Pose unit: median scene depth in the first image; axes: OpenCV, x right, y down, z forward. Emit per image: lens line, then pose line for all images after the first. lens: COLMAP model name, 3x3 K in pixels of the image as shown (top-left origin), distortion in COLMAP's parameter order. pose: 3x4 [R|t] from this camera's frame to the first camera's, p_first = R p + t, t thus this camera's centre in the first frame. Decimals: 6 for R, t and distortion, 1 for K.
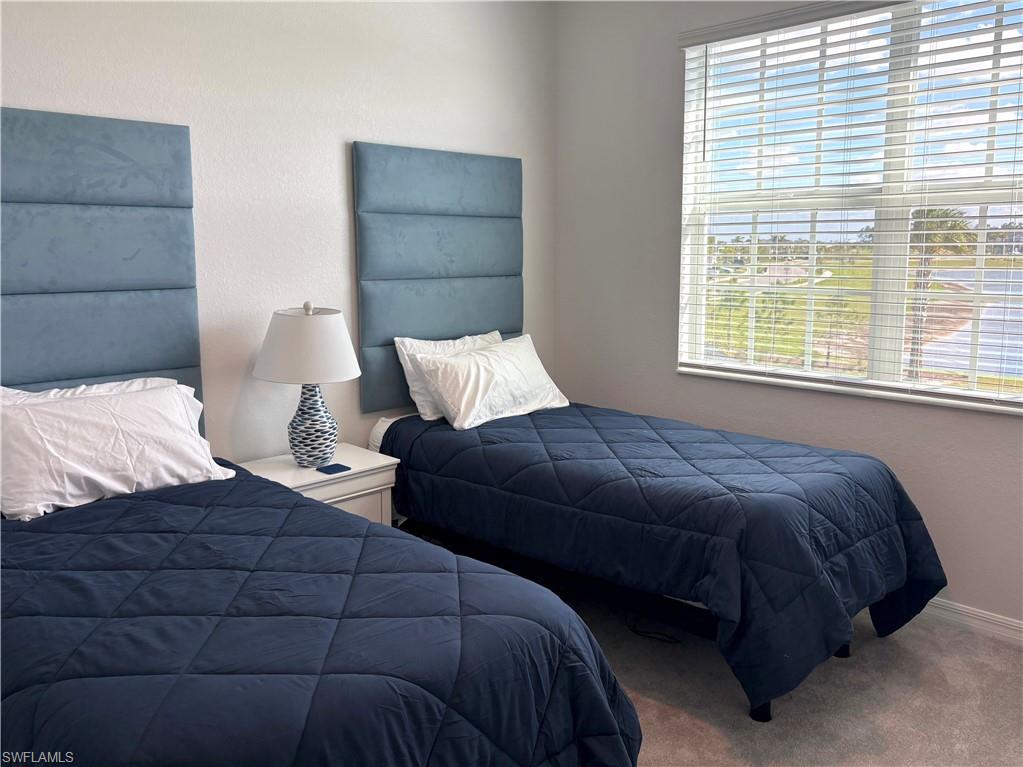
lens RADIAL K [[843.6, 0, 515.5], [0, 843.6, 354.5], [0, 0, 1]] dist [0.080299, -0.114469]
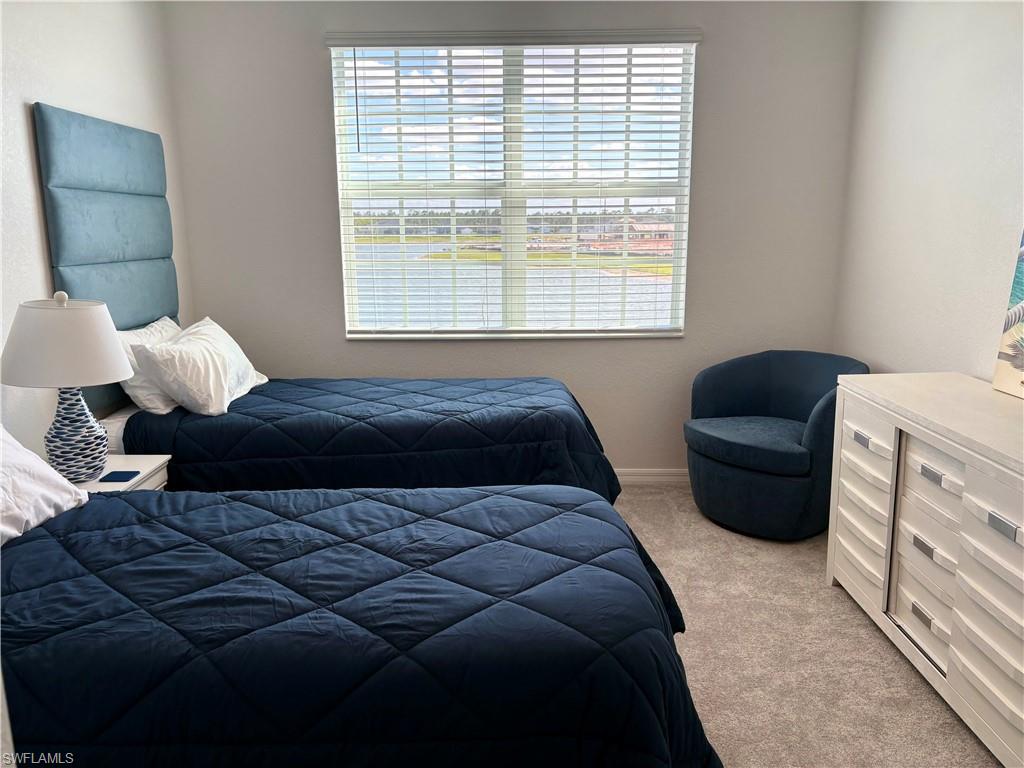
lens RADIAL K [[778.5, 0, 516.9], [0, 778.5, 381.5], [0, 0, 1]] dist [0.066005, -0.089715]
pose [[0.701965, -0.140883, 0.698138, -0.465907], [0.097328, 0.990020, 0.101922, -0.008505], [-0.705530, -0.003597, 0.708671, 0.107875]]
